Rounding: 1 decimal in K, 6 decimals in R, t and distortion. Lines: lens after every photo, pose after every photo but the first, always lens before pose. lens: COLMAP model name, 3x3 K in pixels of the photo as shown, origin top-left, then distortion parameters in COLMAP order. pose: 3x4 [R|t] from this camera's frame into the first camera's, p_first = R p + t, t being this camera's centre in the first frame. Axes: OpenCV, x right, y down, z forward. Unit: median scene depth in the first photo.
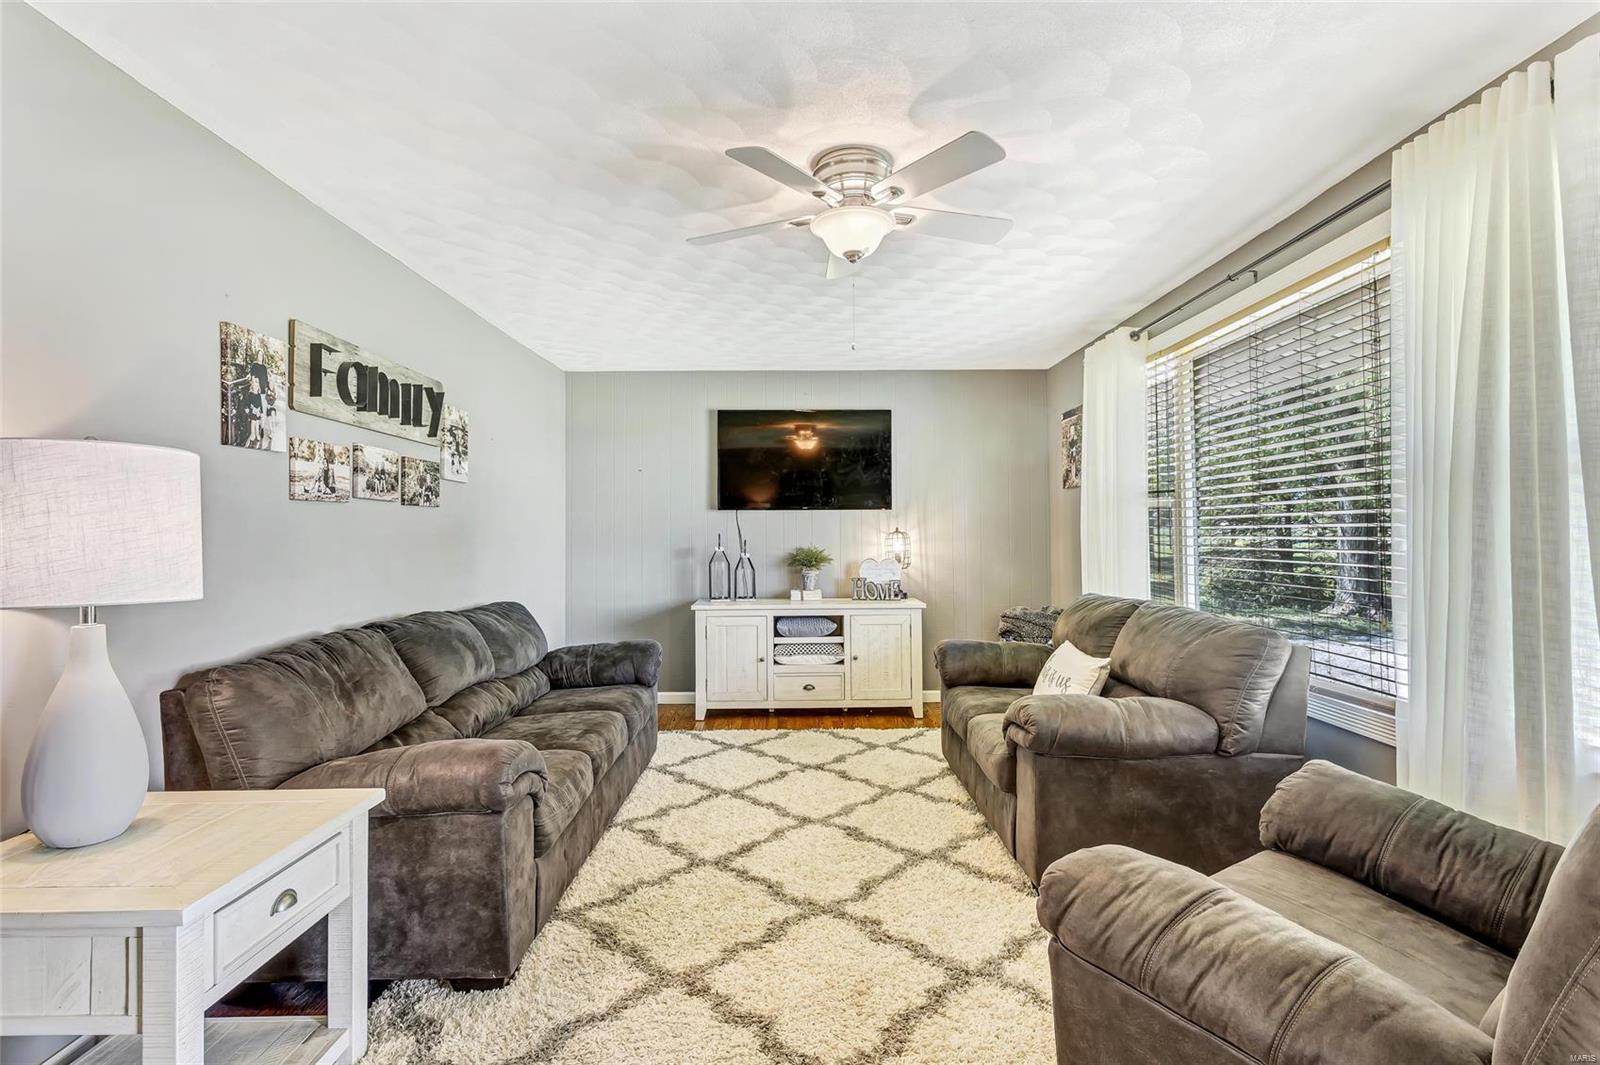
lens RADIAL K [[778.9, 0, 798.4], [0, 778.9, 510.5], [0, 0, 1]] dist [0.000588, 0.000396]
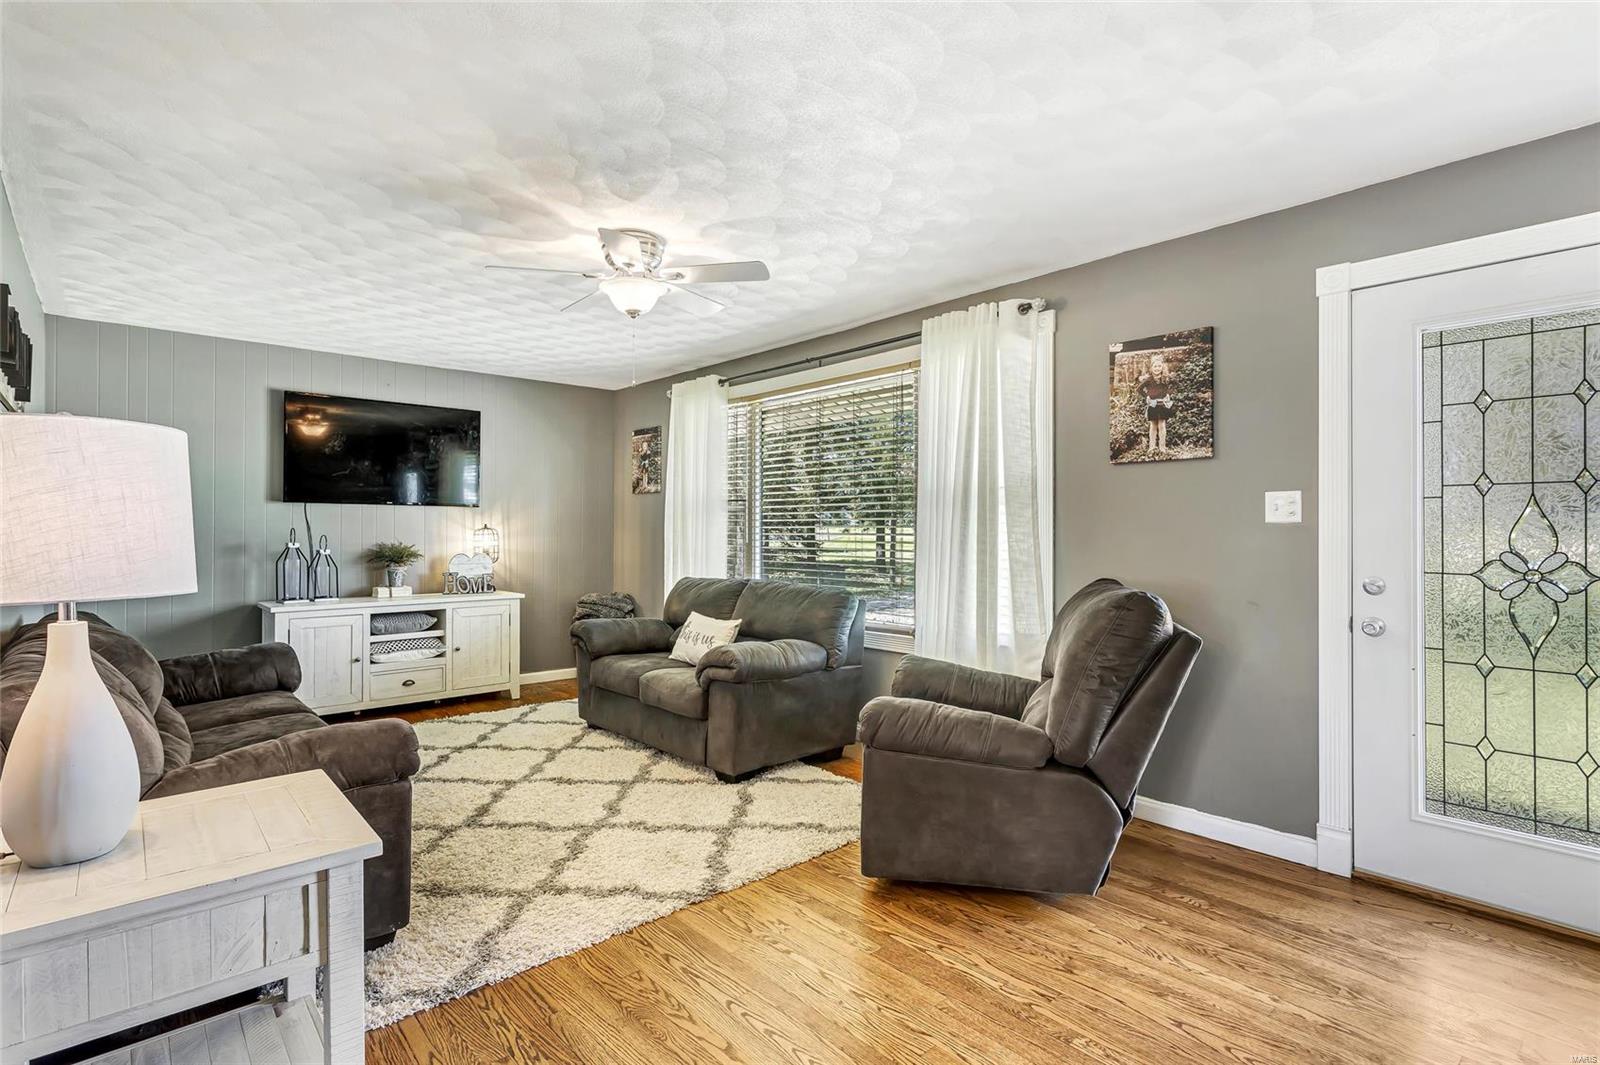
lens RADIAL K [[783.5, 0, 793.9], [0, 783.5, 524.6], [0, 0, 1]] dist [0.001324, 0.000213]
pose [[0.750615, 0.012990, 0.660612, -0.403661], [-0.026366, 0.999599, 0.010302, 0.001317], [-0.660214, -0.025151, 0.750656, -0.106746]]
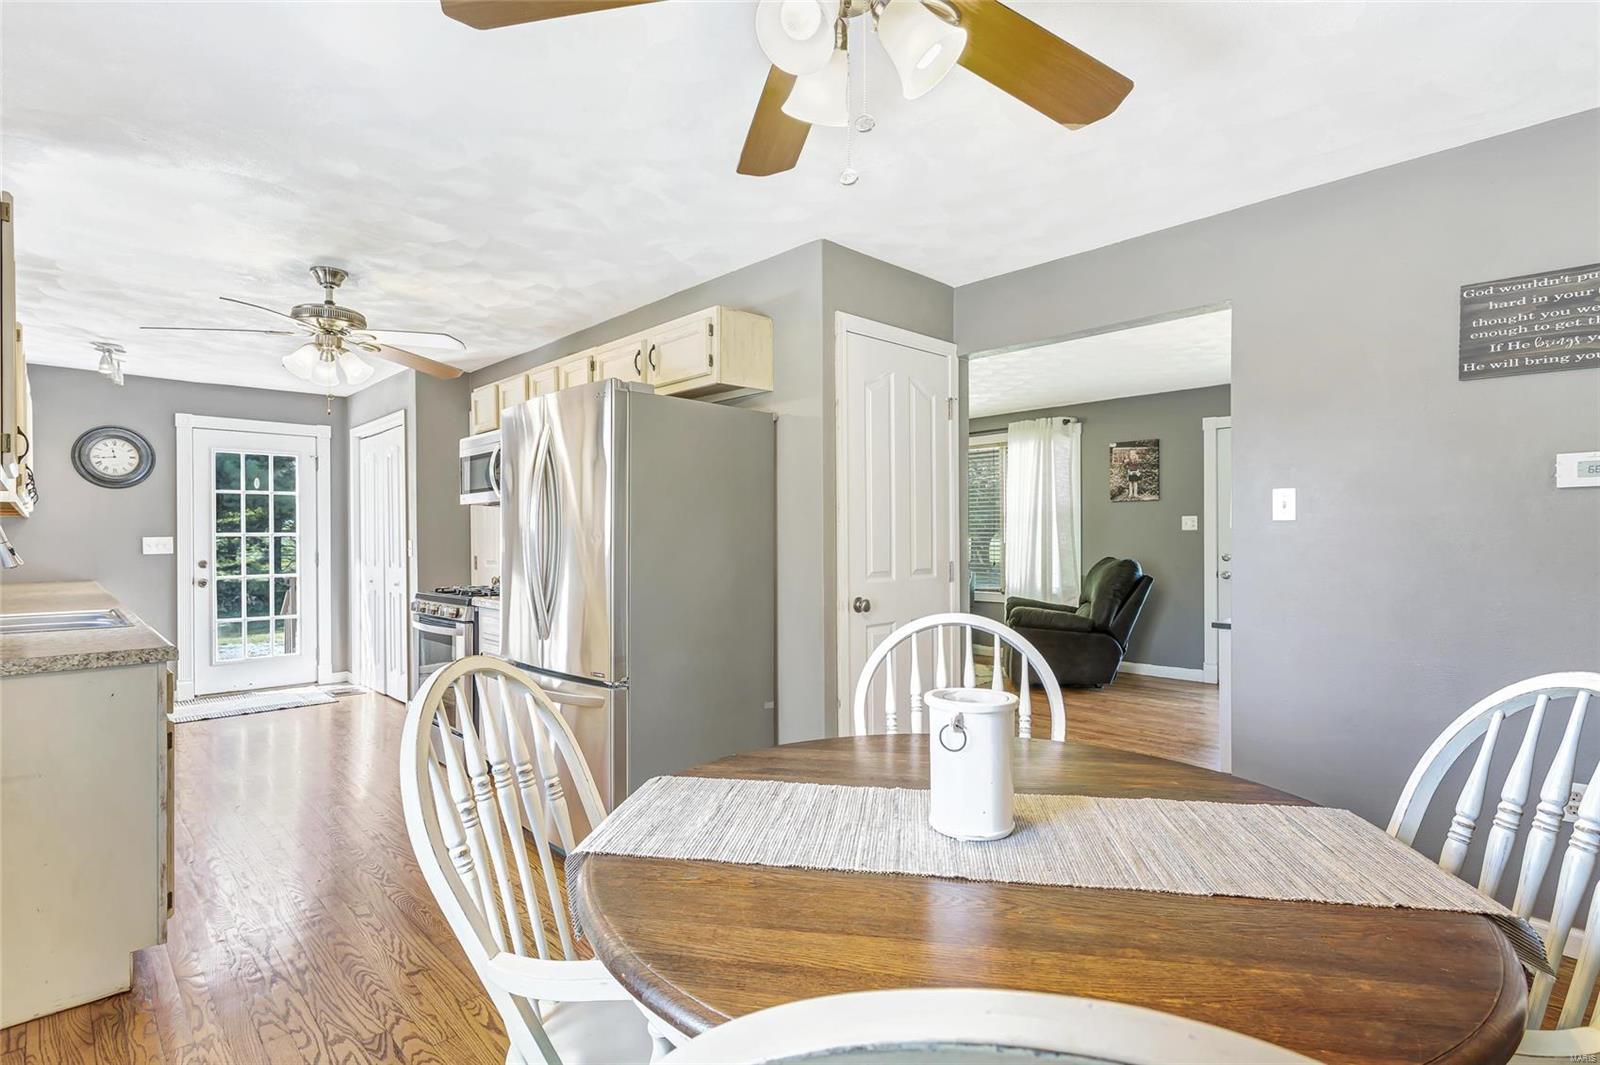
lens RADIAL K [[766.6, 0, 800.0], [0, 766.6, 532.5], [0, 0, 1]] dist [0.000669, 0.000071]
pose [[0.720115, 0.005910, 0.693830, -1.367691], [-0.022303, 0.999644, 0.014633, -0.006333], [-0.693496, -0.026012, 0.719991, -0.484692]]
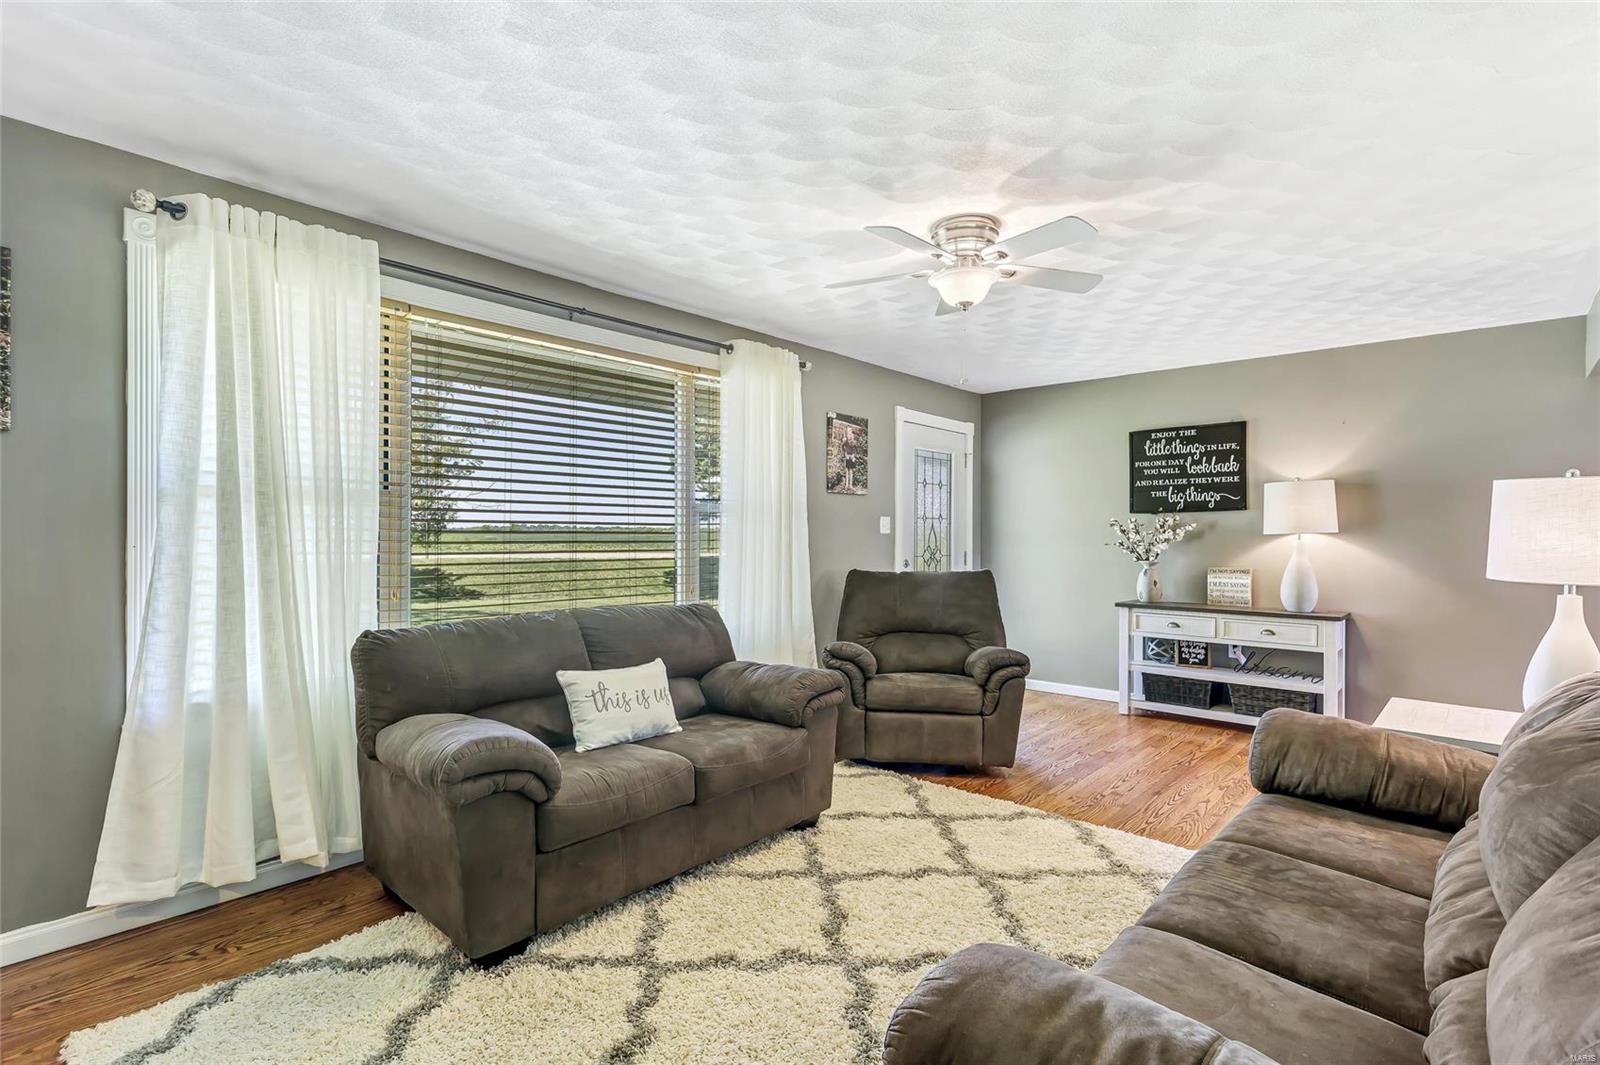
lens RADIAL K [[766.6, 0, 800.0], [0, 766.6, 532.5], [0, 0, 1]] dist [0.000669, 0.000071]
pose [[-0.745839, 0.009894, 0.666053, -0.364086], [-0.016319, 0.999318, -0.033118, 0.045921], [-0.665926, -0.035570, -0.745169, 1.416340]]
